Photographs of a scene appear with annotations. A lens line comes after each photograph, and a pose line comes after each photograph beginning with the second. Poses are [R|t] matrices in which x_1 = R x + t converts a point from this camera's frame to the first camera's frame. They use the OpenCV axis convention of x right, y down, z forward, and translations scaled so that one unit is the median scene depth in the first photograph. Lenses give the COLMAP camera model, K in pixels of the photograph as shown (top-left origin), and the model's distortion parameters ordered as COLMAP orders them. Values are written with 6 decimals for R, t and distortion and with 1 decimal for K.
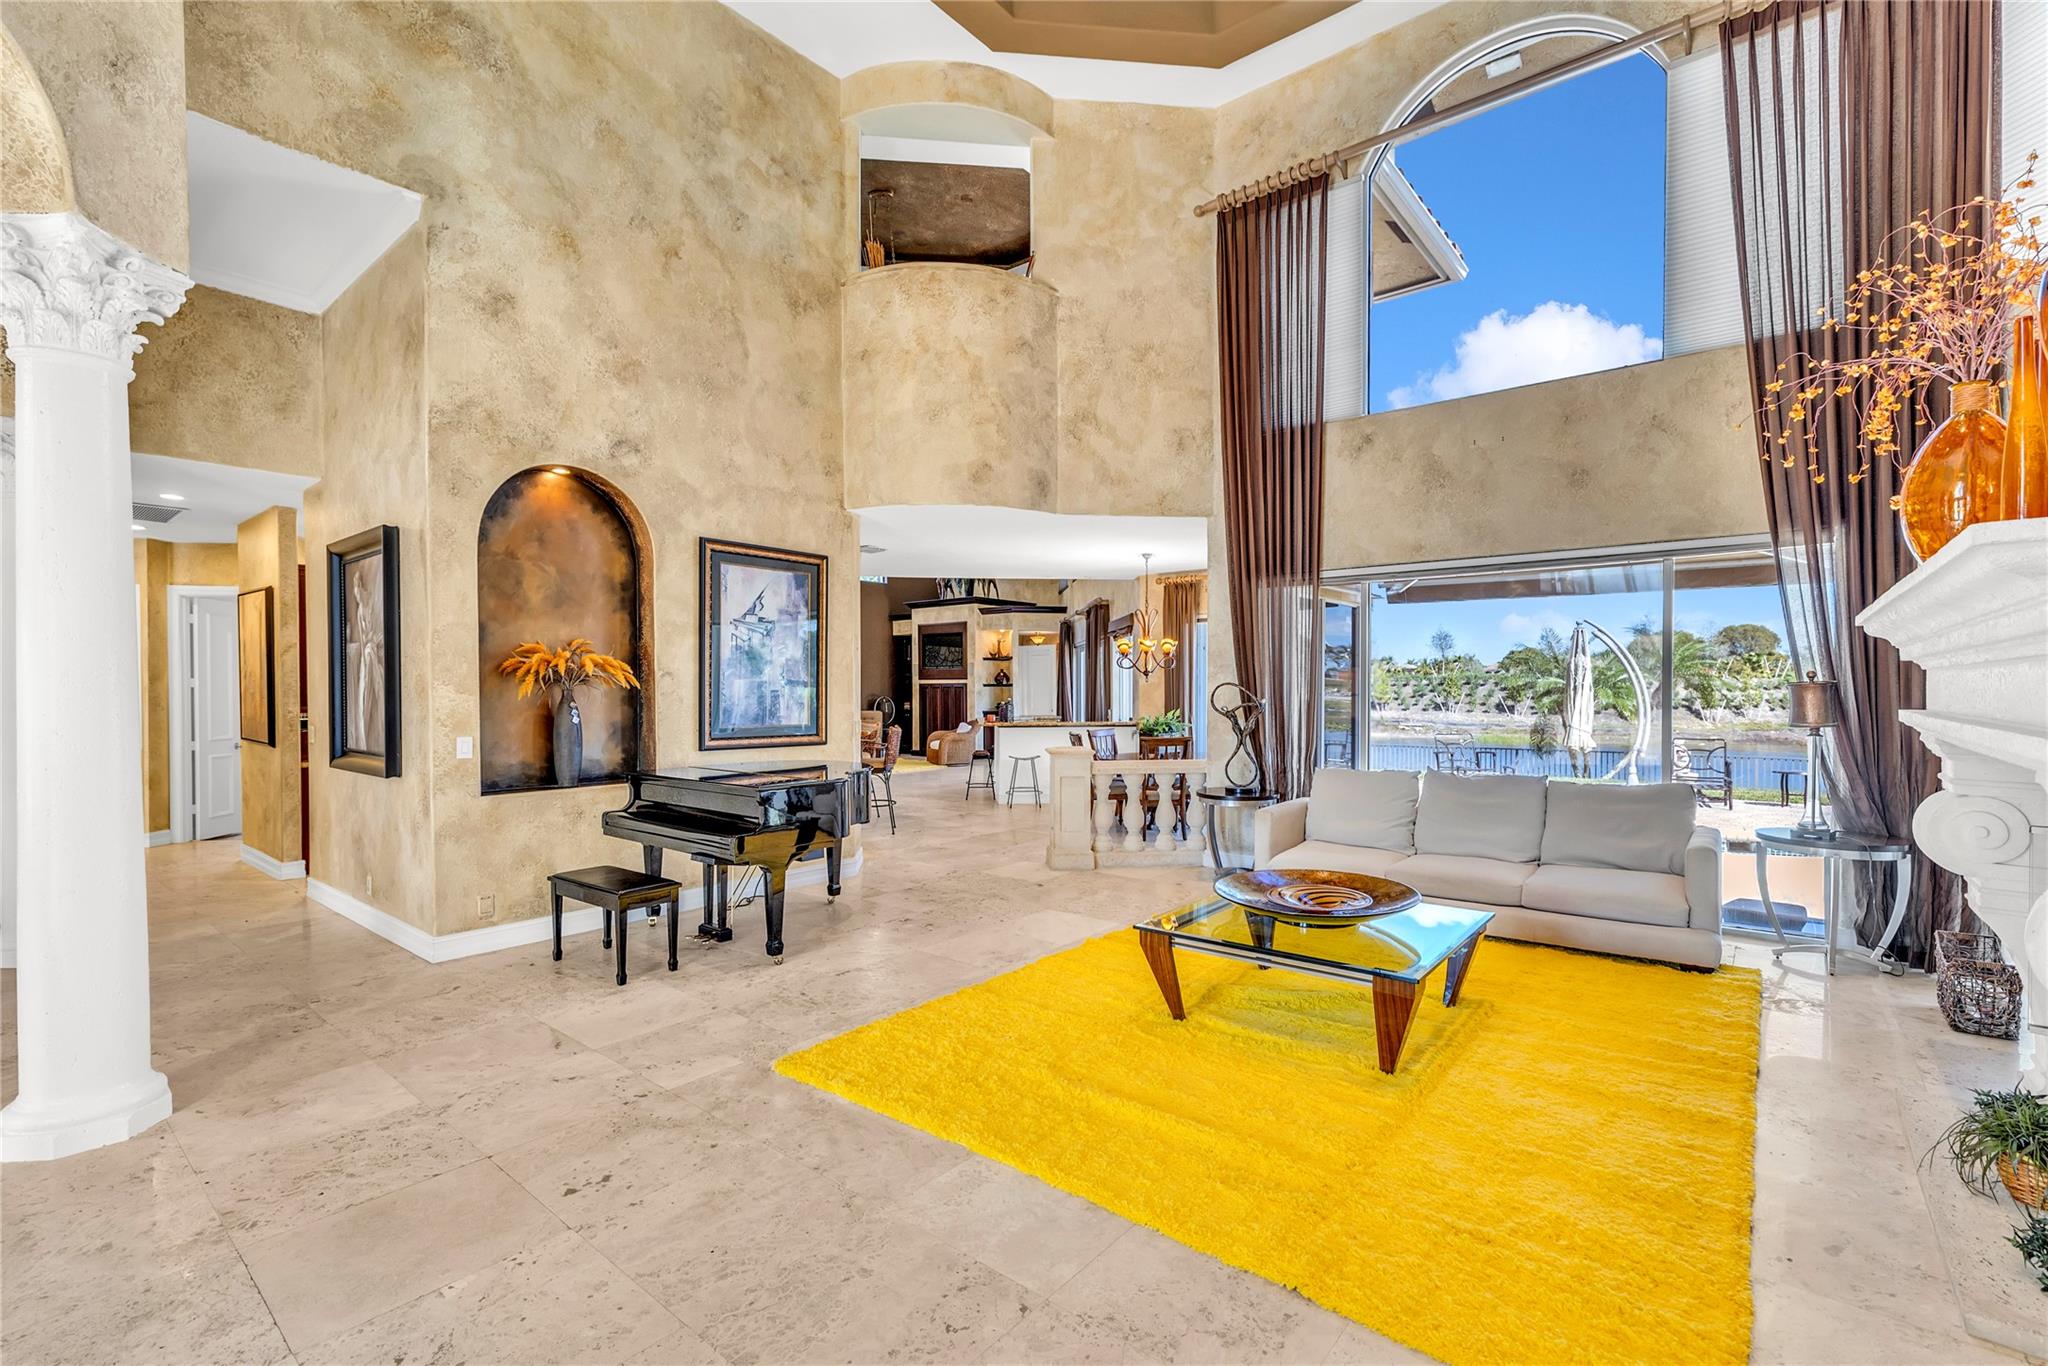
lens RADIAL K [[893.1, 0, 1025.6], [0, 893.1, 693.5], [0, 0, 1]] dist [0.002659, -0.000385]
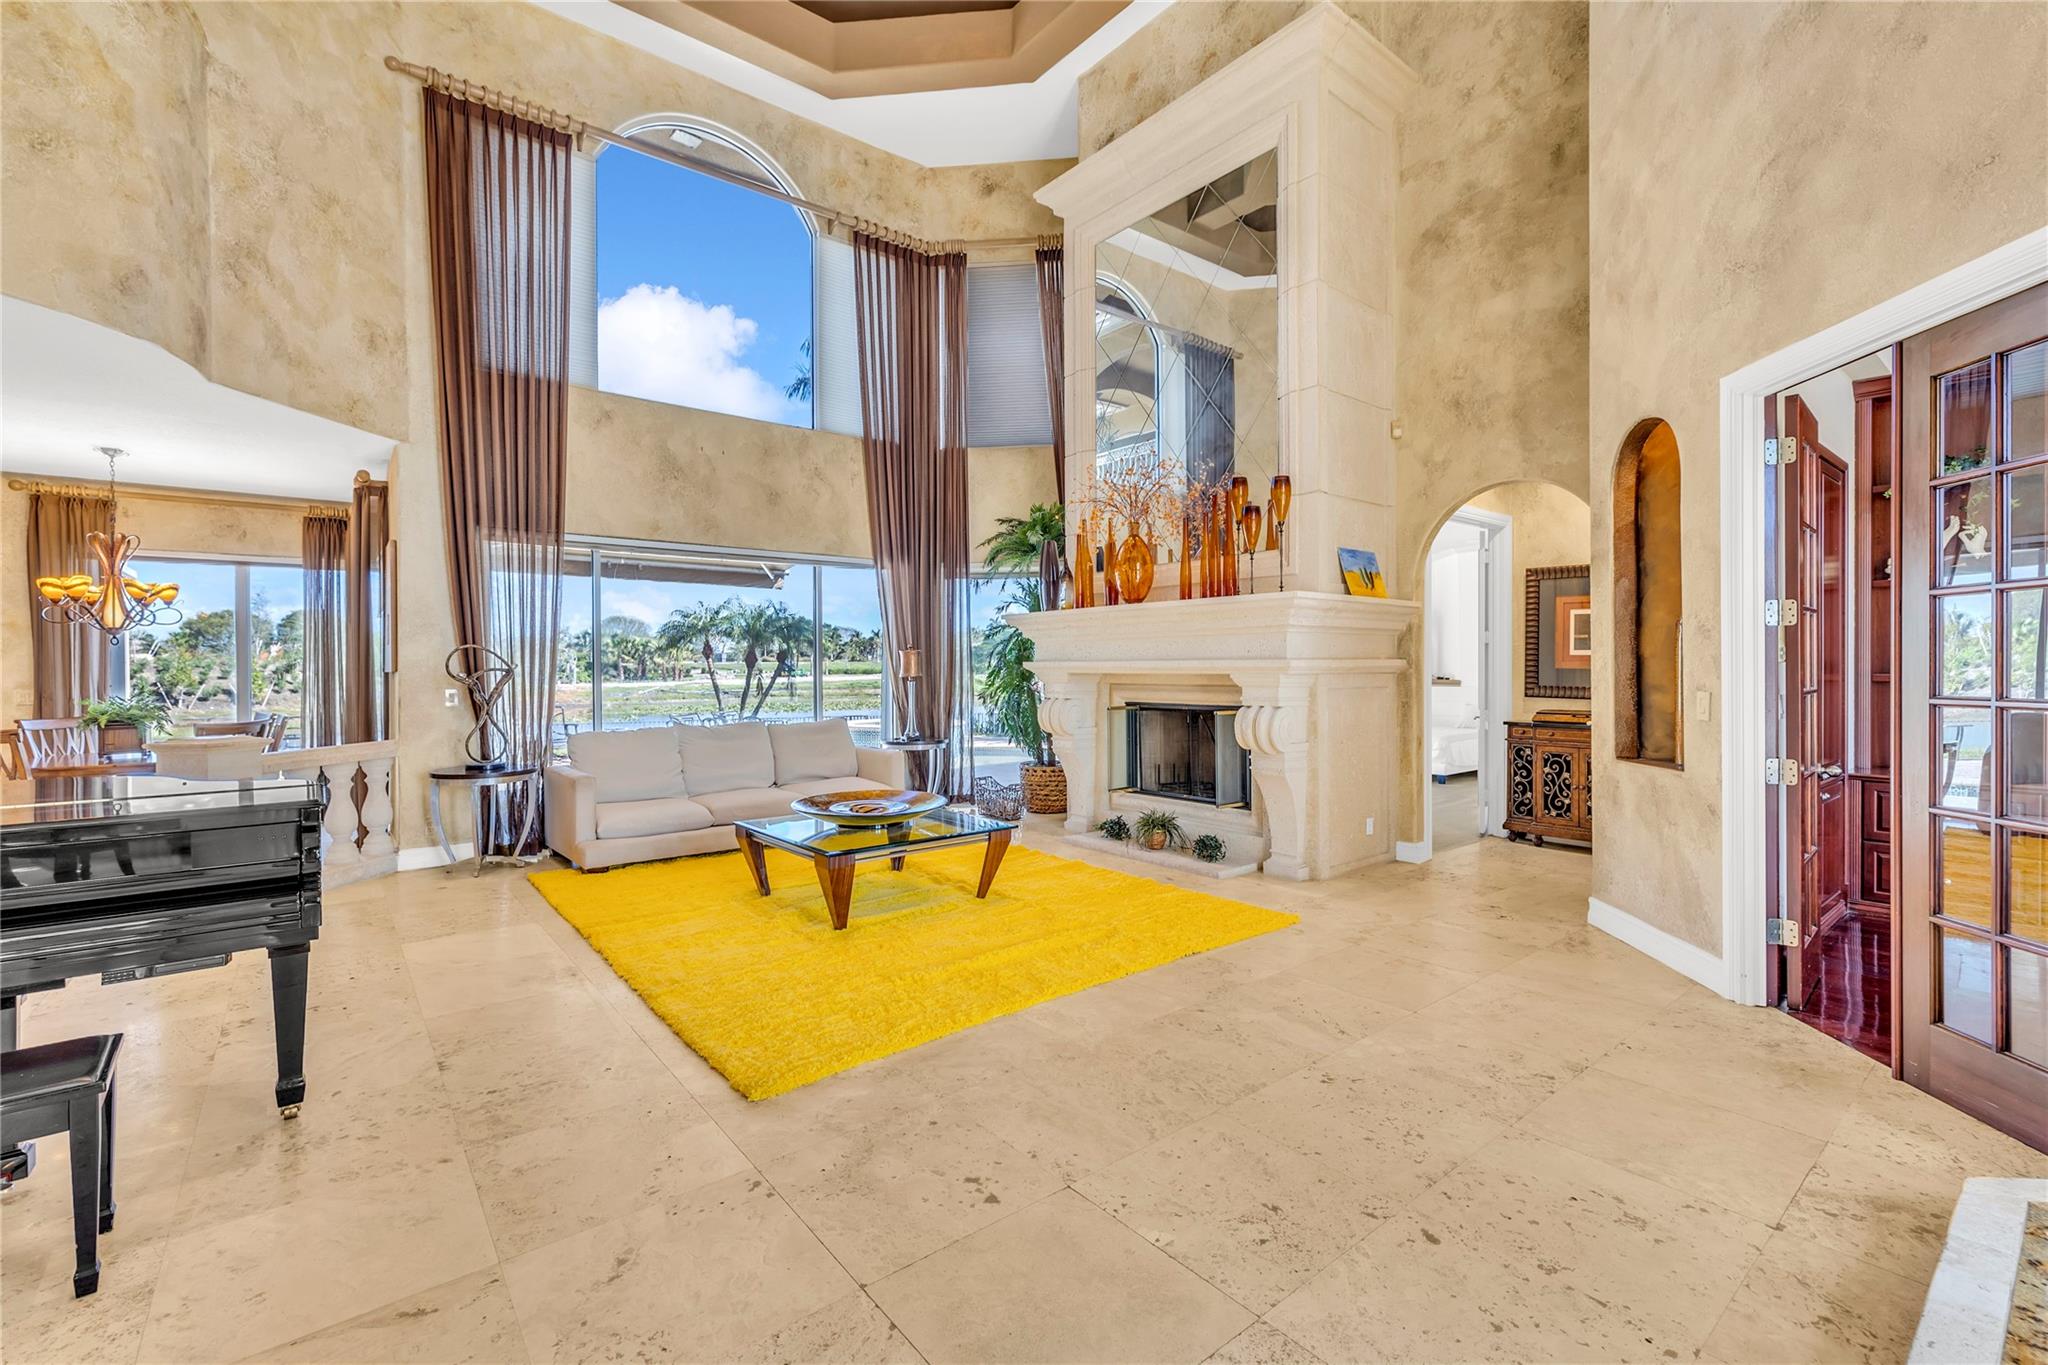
lens RADIAL K [[893.1, 0, 1013.9], [0, 893.1, 667.7], [0, 0, 1]] dist [0.002659, -0.000385]
pose [[0.204204, 0.000347, 0.978928, -0.548045], [0.010663, 0.999940, -0.002579, 0.019296], [-0.978870, 0.010965, 0.204188, 0.324518]]
